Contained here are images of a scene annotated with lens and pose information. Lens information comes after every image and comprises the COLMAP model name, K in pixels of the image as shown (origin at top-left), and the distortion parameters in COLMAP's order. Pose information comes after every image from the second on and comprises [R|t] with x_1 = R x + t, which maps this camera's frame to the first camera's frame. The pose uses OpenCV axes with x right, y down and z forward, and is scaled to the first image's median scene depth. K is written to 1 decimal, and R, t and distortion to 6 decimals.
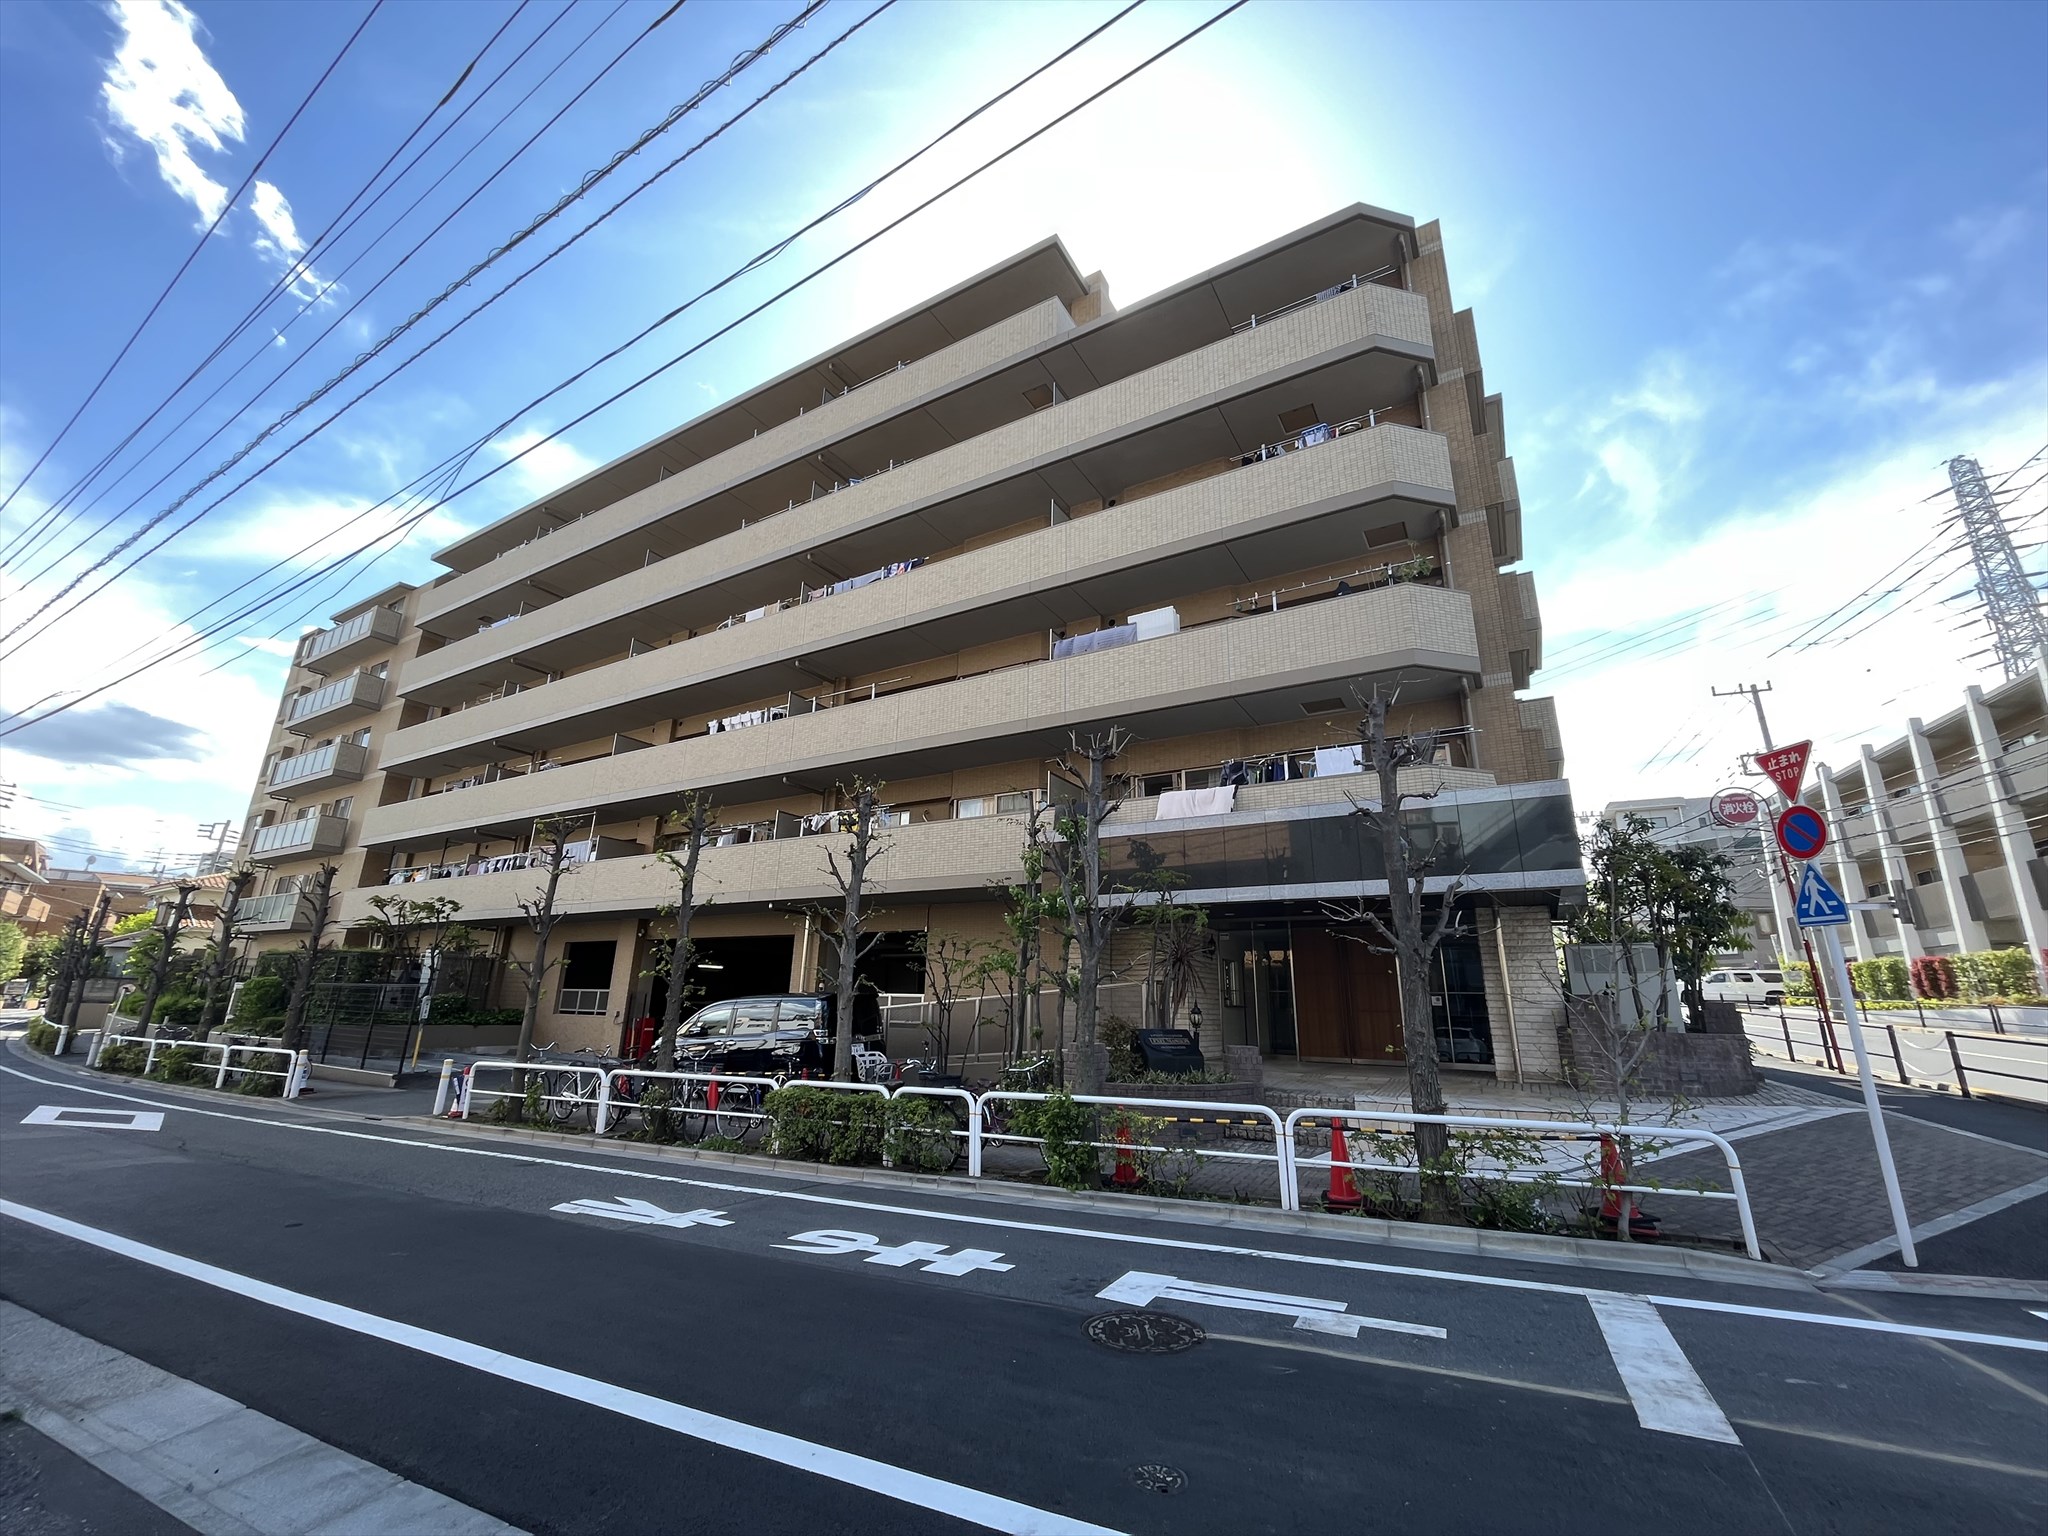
lens RADIAL K [[826.7, 0, 1024.0], [0, 826.7, 768.0], [0, 0, 1]] dist [-0.002052, -0.000765]
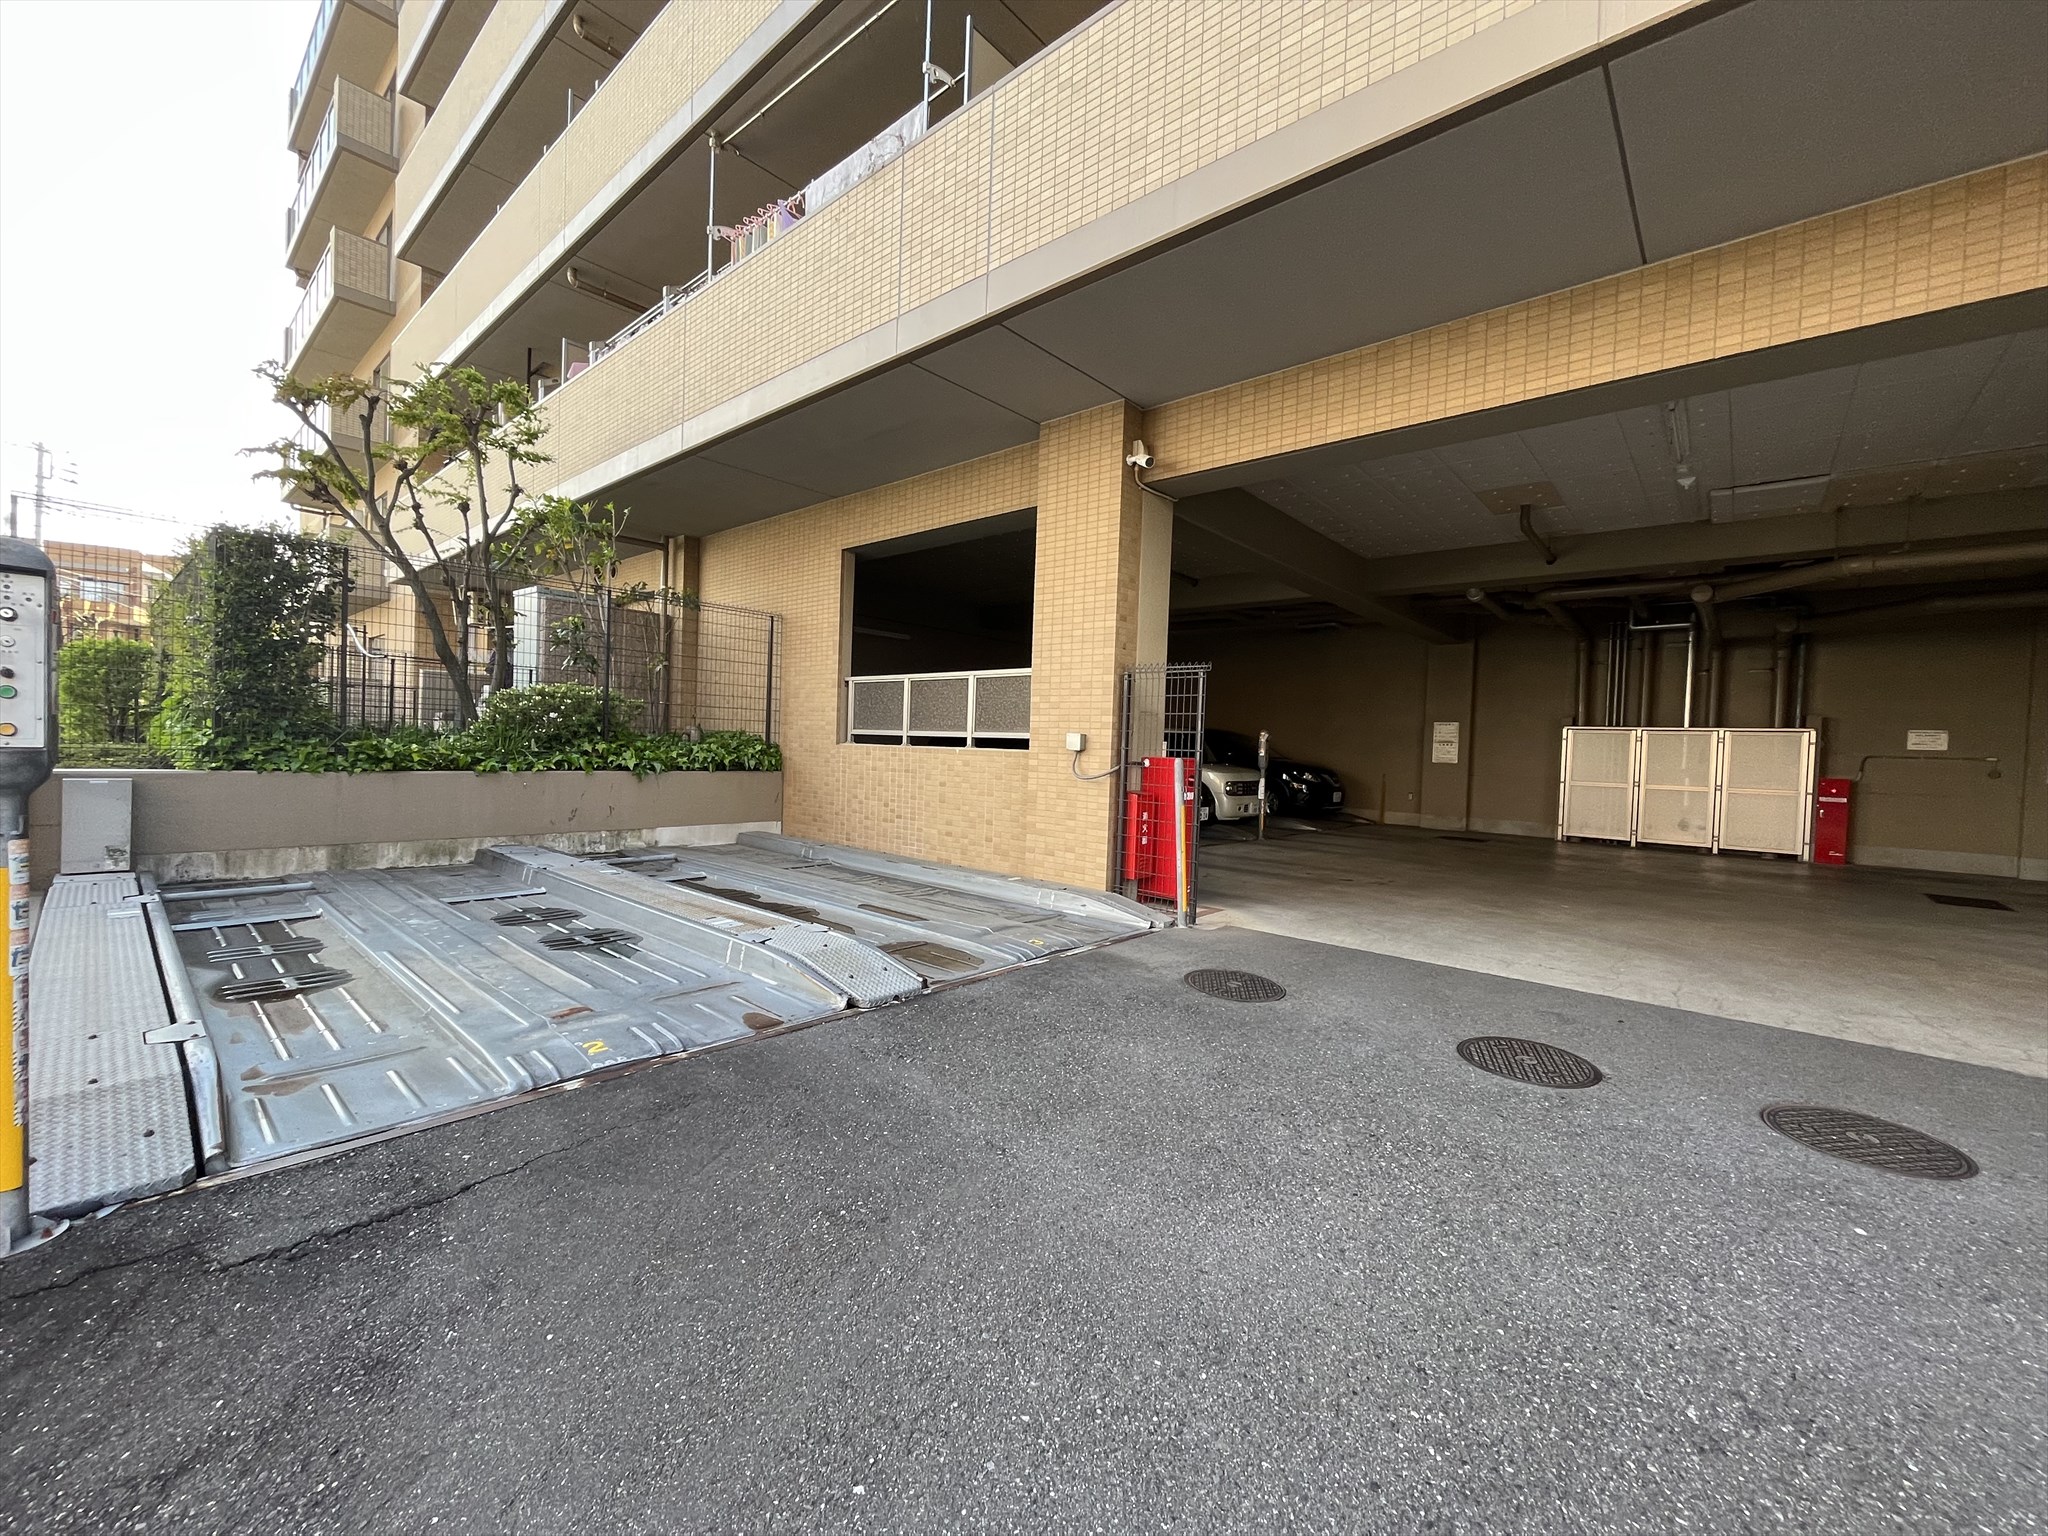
lens RADIAL K [[826.7, 0, 1024.0], [0, 826.7, 768.0], [0, 0, 1]] dist [-0.002052, -0.000765]
pose [[0.983054, 0.017619, -0.182469, -0.455663], [0.039160, 0.952212, 0.302917, 0.216525], [0.179086, -0.304929, 0.935386, 0.720540]]
